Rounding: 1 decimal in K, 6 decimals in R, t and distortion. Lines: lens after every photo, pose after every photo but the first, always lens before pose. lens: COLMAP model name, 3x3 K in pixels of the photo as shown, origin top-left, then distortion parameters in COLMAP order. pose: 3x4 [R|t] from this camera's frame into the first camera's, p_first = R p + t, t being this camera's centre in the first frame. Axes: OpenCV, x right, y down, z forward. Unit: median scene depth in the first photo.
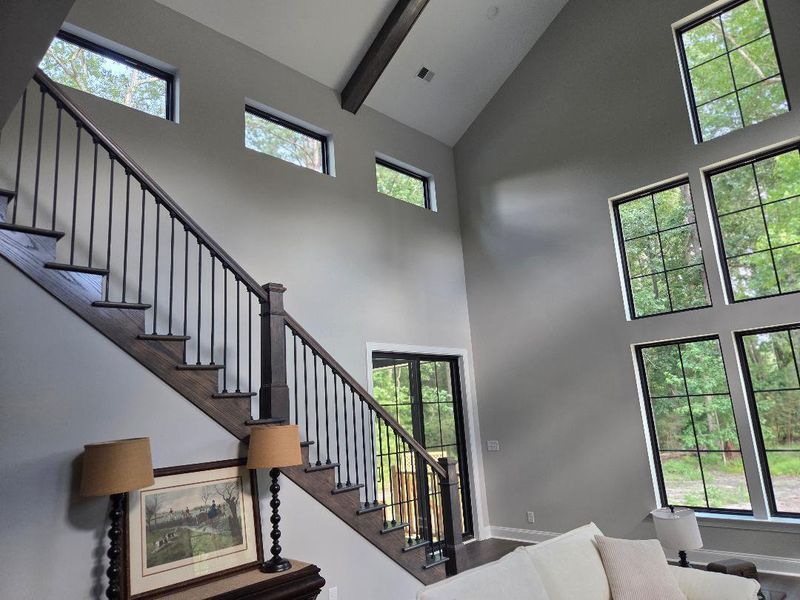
lens RADIAL K [[516.8, 0, 405.1], [0, 516.8, 297.4], [0, 0, 1]] dist [0.021099, 0.001111]
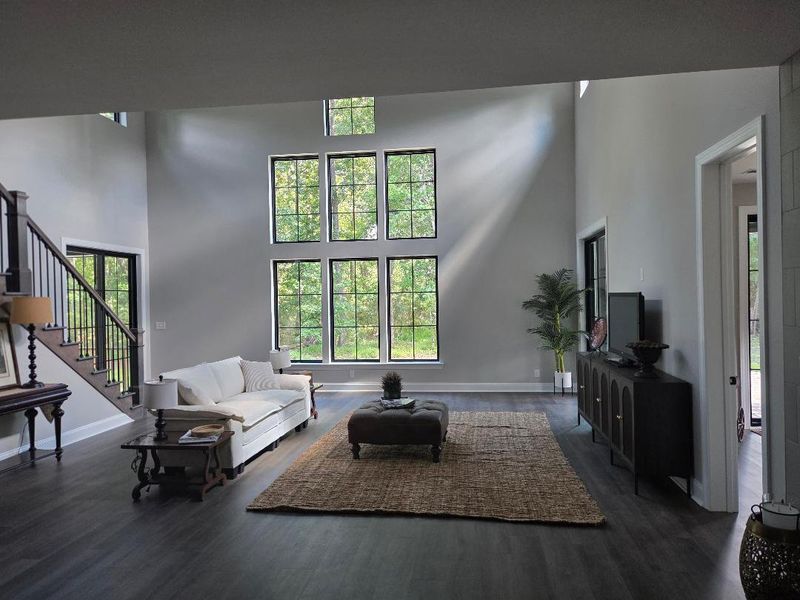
lens RADIAL K [[567.7, 0, 401.5], [0, 567.7, 301.2], [0, 0, 1]] dist [0.085096, -0.073981]
pose [[0.799667, 0.046123, 0.598670, -0.288384], [-0.160510, 0.977181, 0.139115, -0.095961], [-0.578592, -0.207338, 0.788823, -0.641357]]
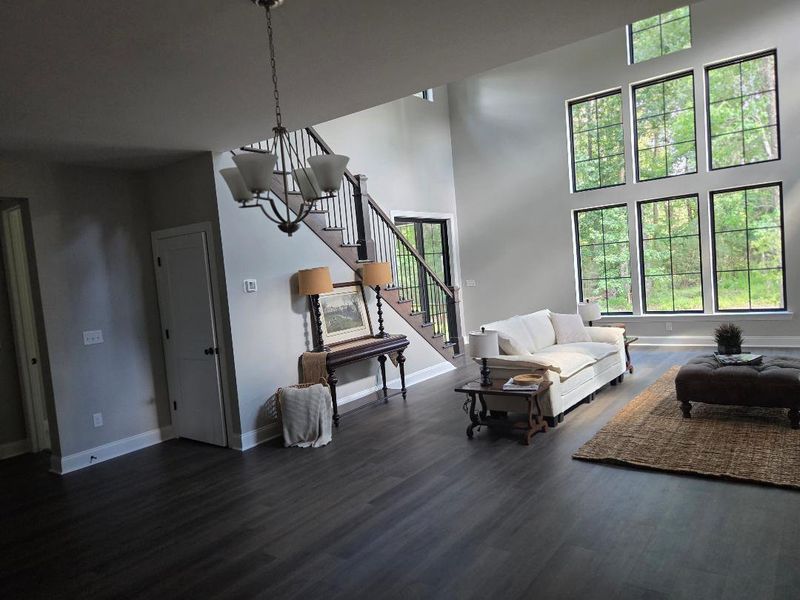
lens RADIAL K [[567.7, 0, 401.5], [0, 567.7, 301.2], [0, 0, 1]] dist [0.085096, -0.073981]
pose [[0.989337, -0.030500, 0.142413, -0.322063], [-0.007585, 0.965708, 0.259518, -0.088872], [-0.145445, -0.257831, 0.955180, -0.627897]]
